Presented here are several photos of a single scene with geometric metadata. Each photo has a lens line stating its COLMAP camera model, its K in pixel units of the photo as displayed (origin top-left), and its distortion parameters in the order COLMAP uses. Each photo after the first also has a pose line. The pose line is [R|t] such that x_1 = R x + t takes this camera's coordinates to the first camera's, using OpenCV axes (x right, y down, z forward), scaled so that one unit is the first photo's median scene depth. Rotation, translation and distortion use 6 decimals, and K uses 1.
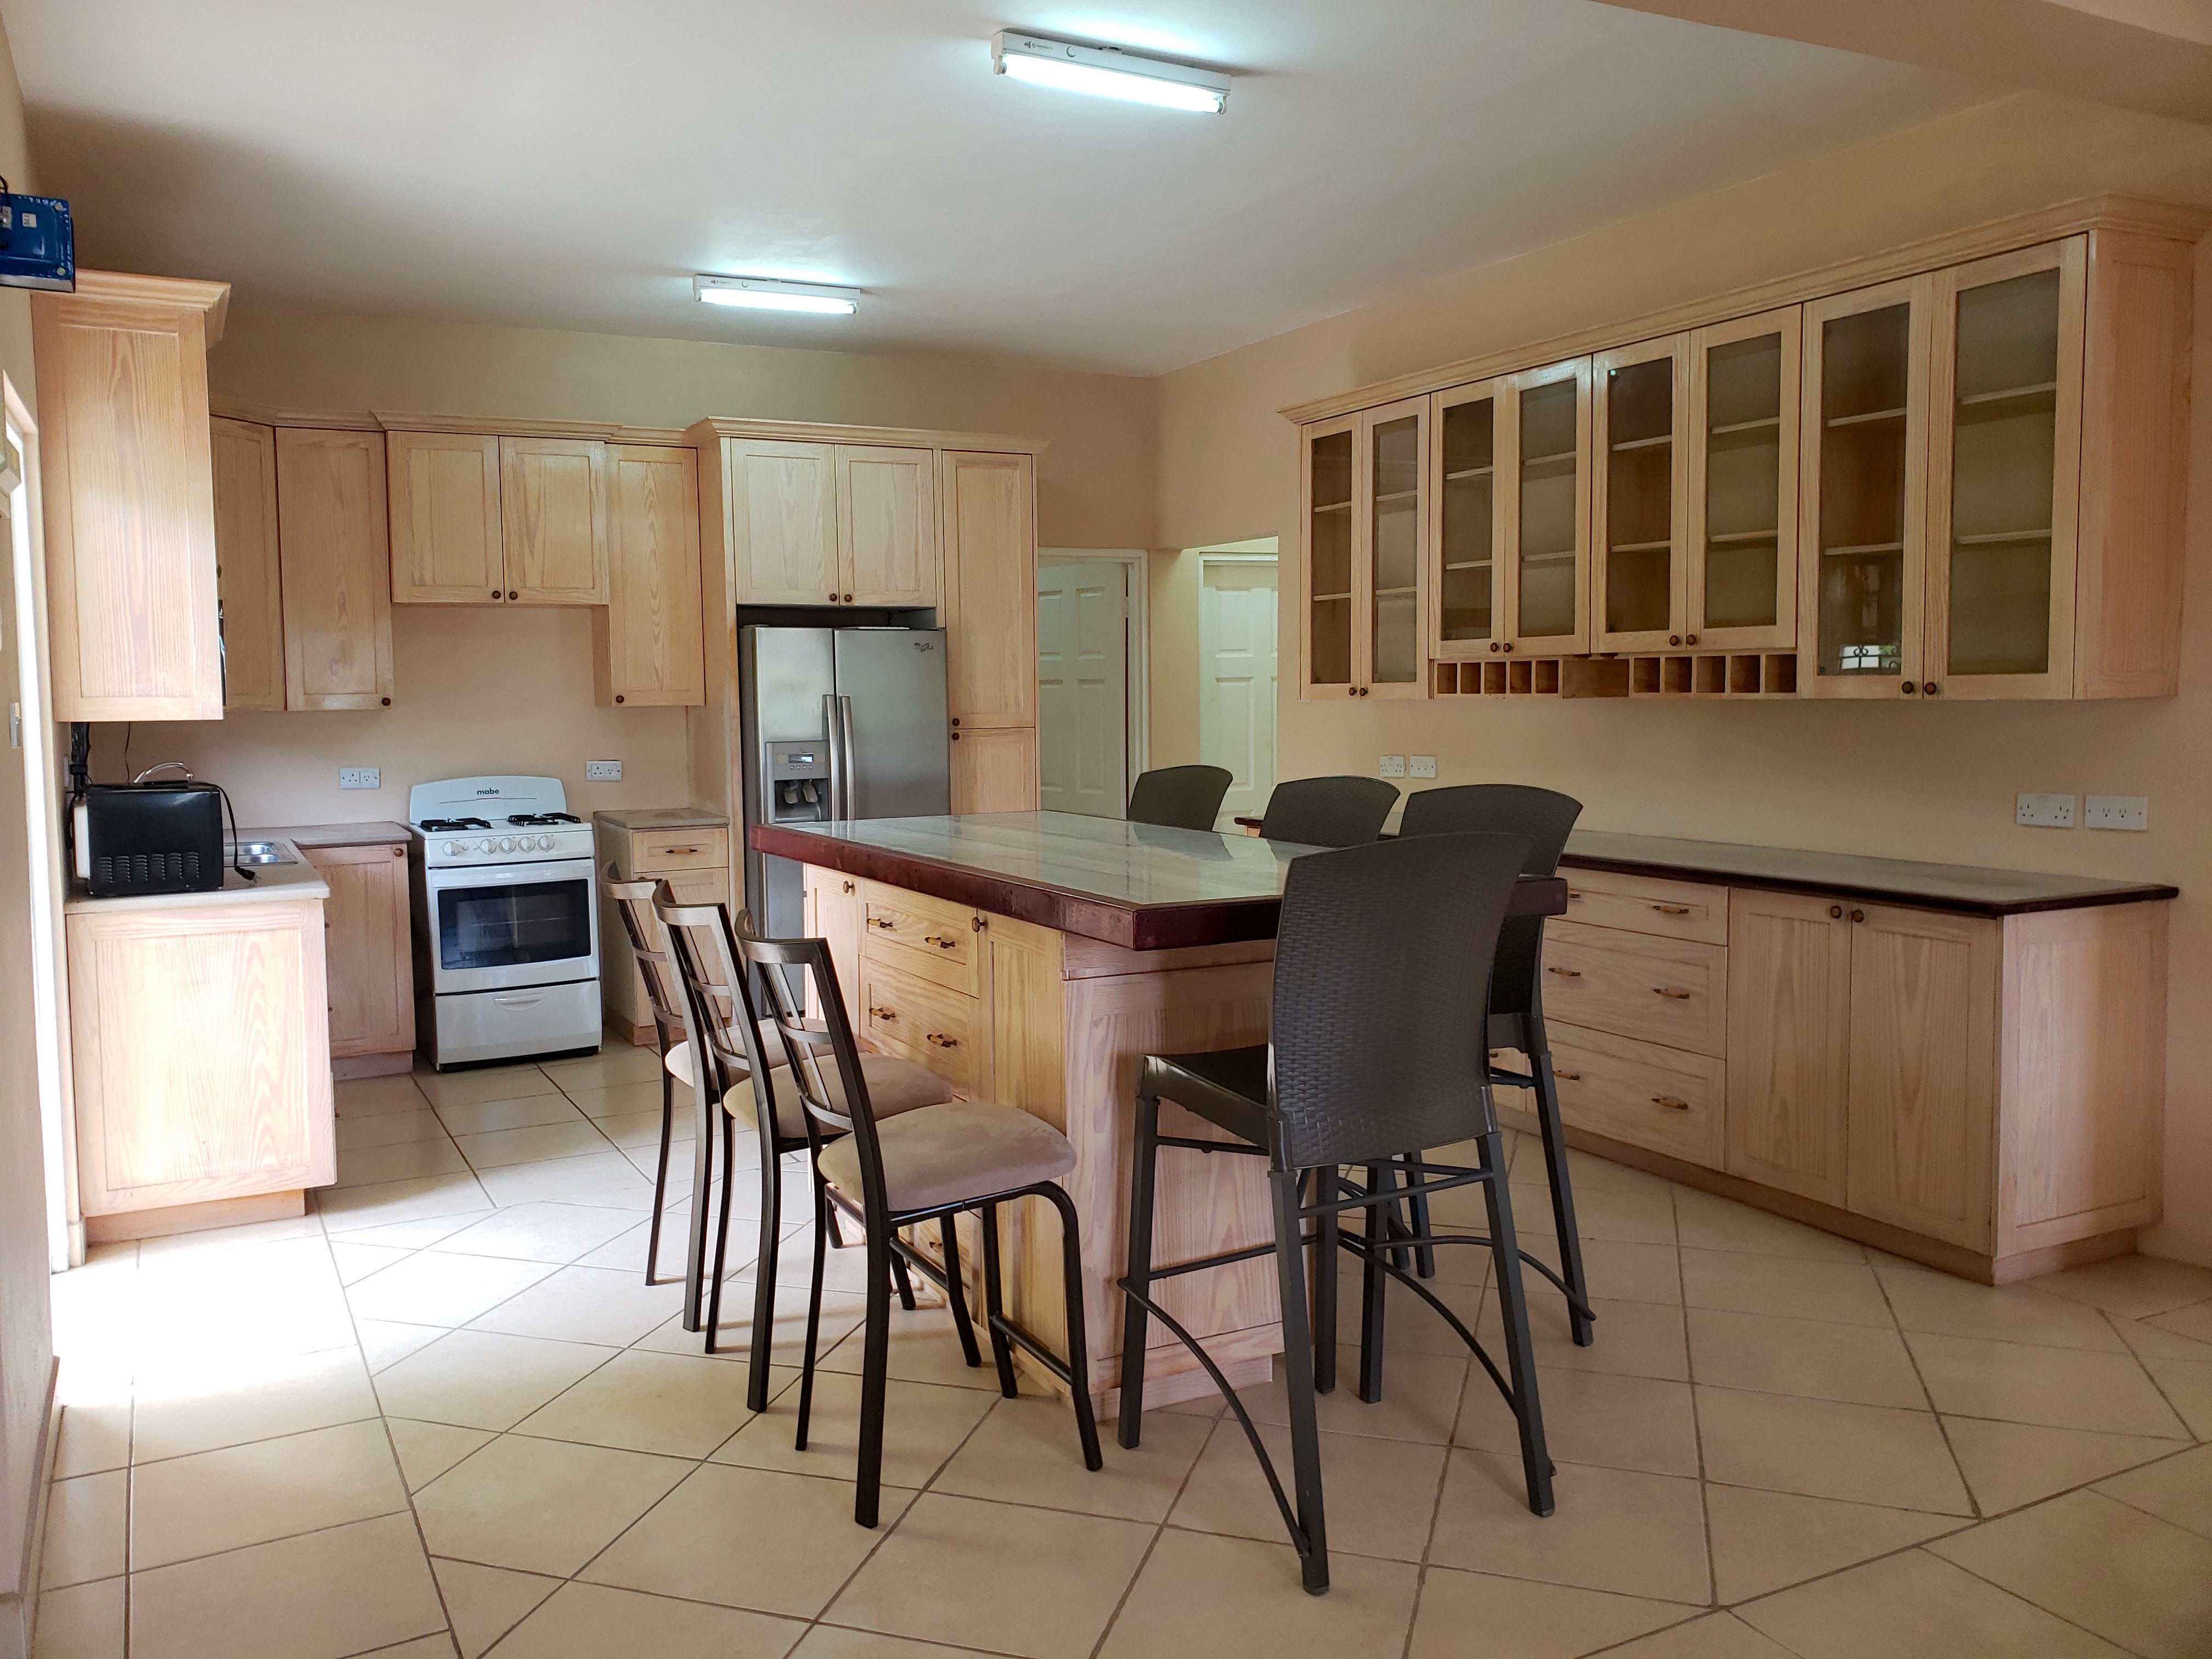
lens RADIAL K [[1716.8, 0, 1099.3], [0, 1716.8, 821.9], [0, 0, 1]] dist [0.002308, 0.012510]
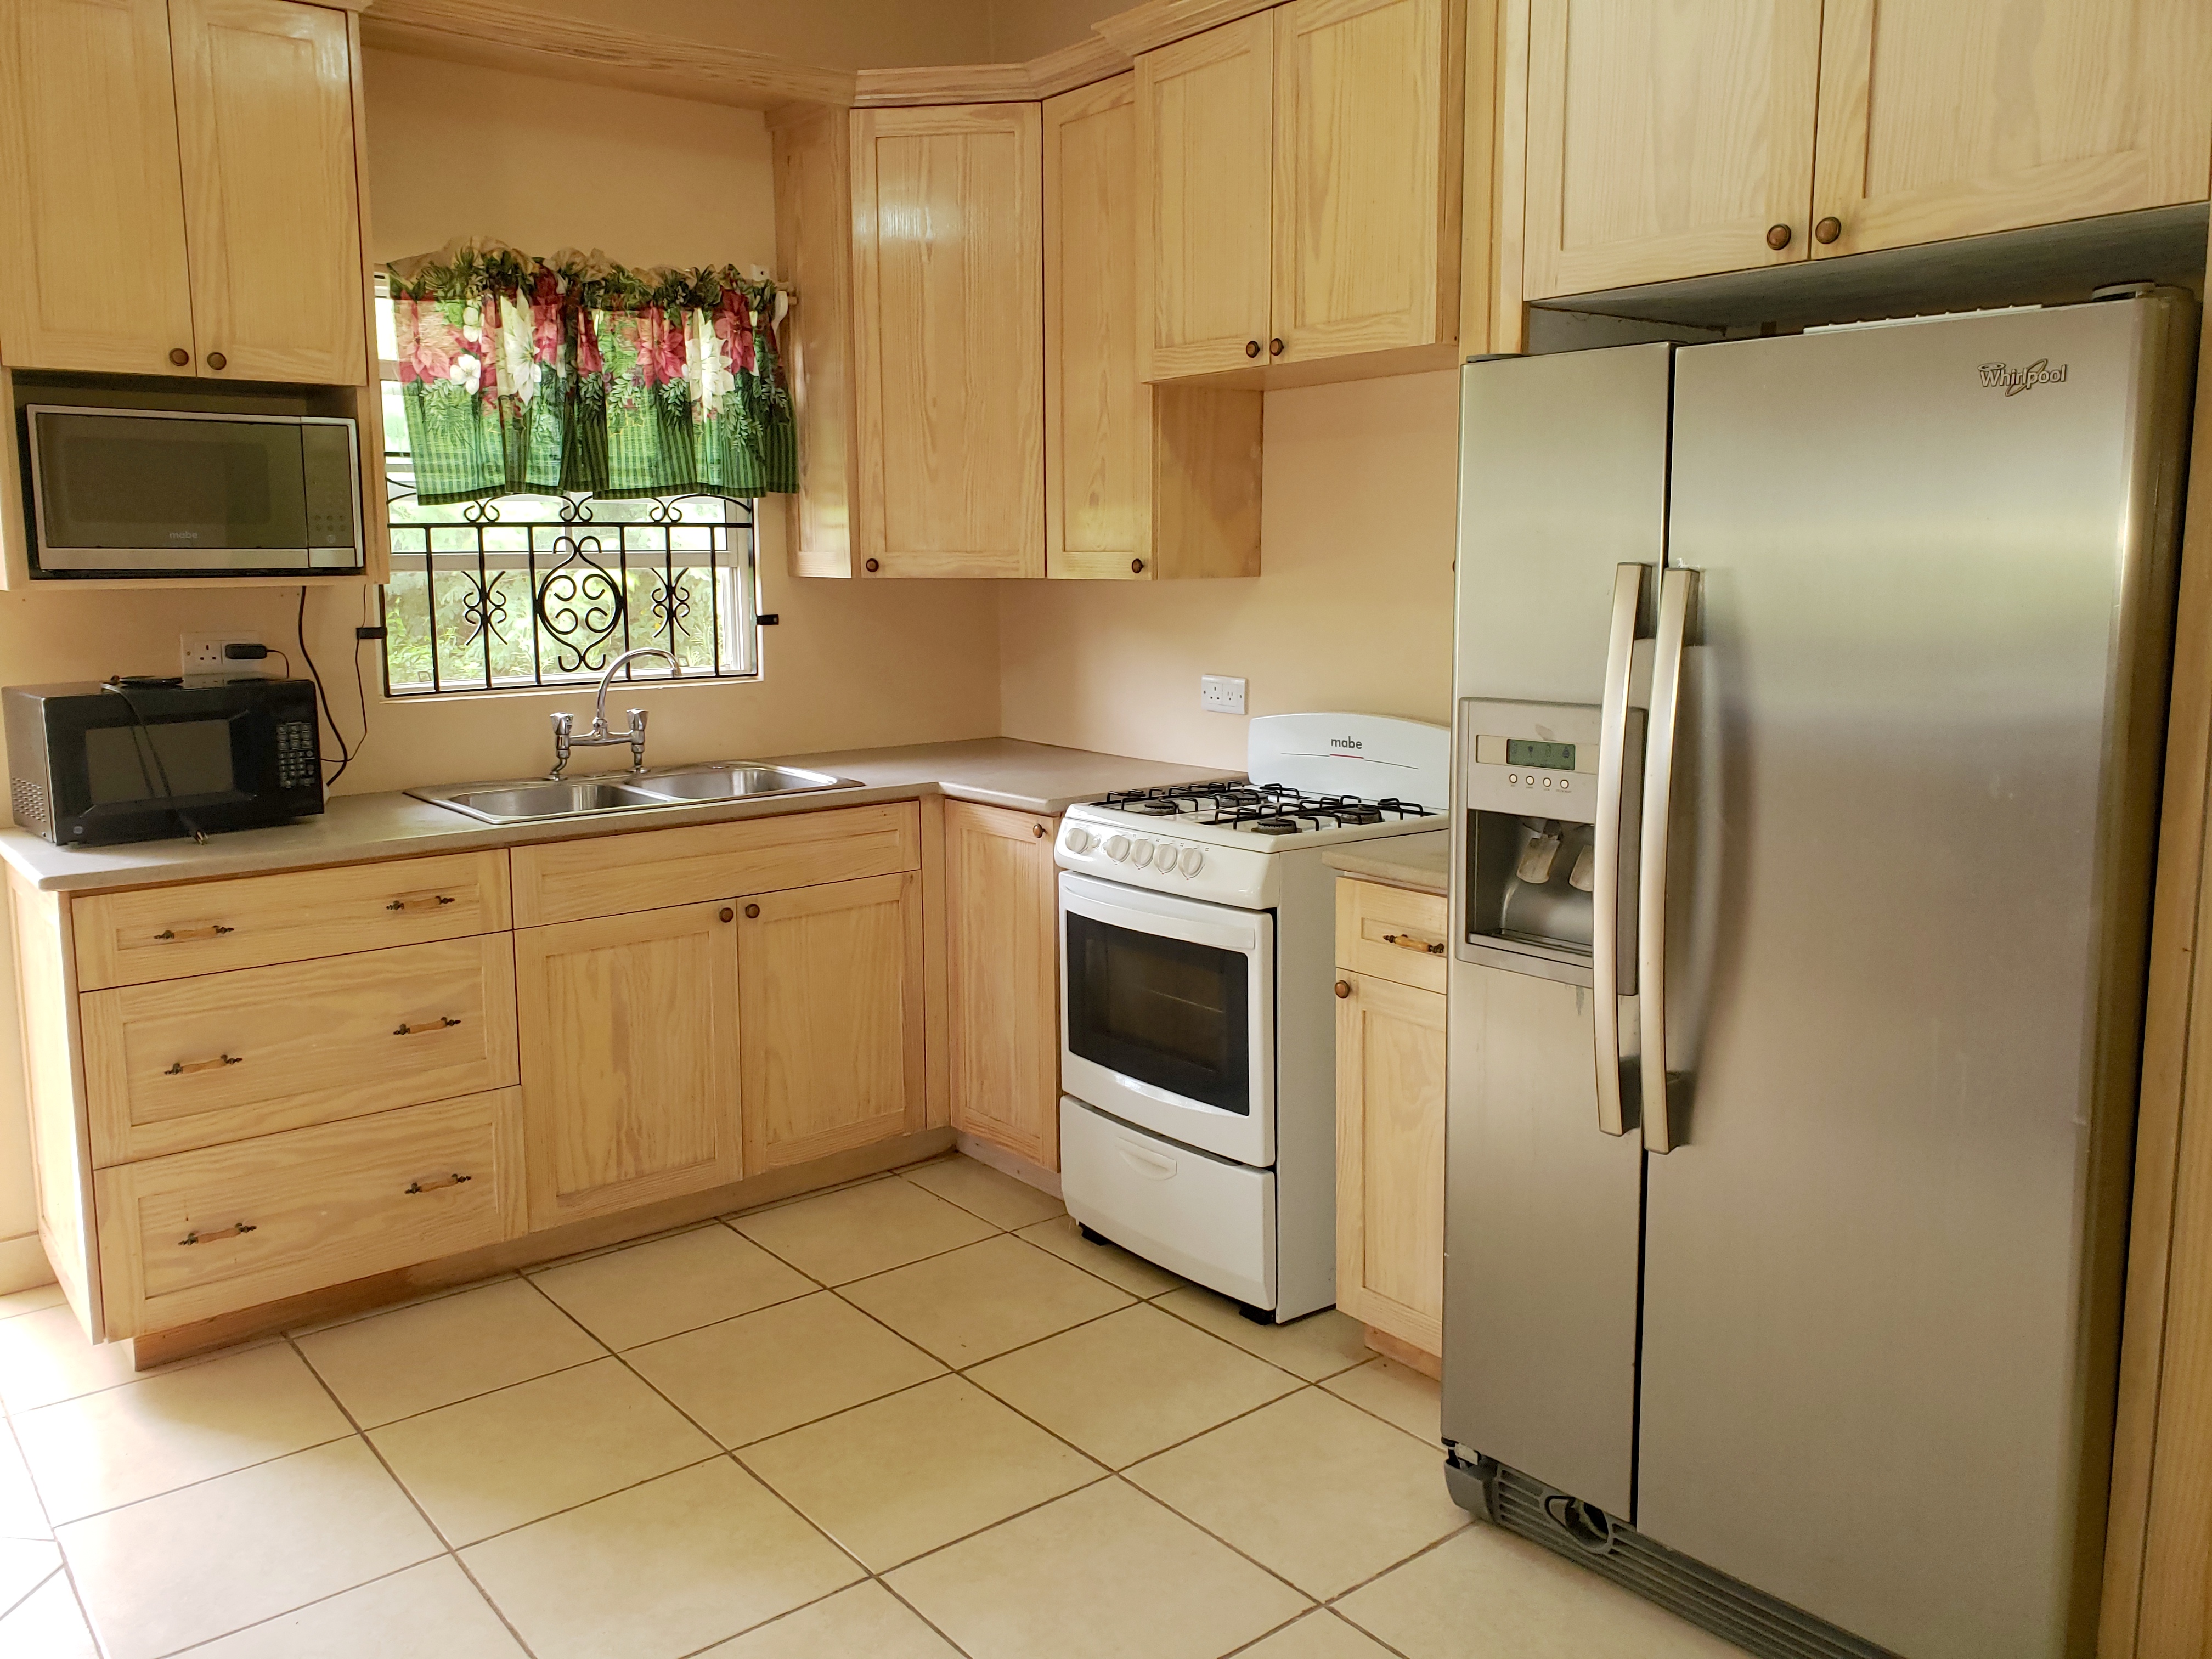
lens RADIAL K [[1716.8, 0, 1098.8], [0, 1716.8, 827.0], [0, 0, 1]] dist [0.002308, 0.012510]
pose [[0.142065, 0.165992, -0.975840, 0.146804], [-0.075045, 0.984808, 0.156592, -0.071556], [0.987009, 0.050986, 0.152363, 0.894634]]
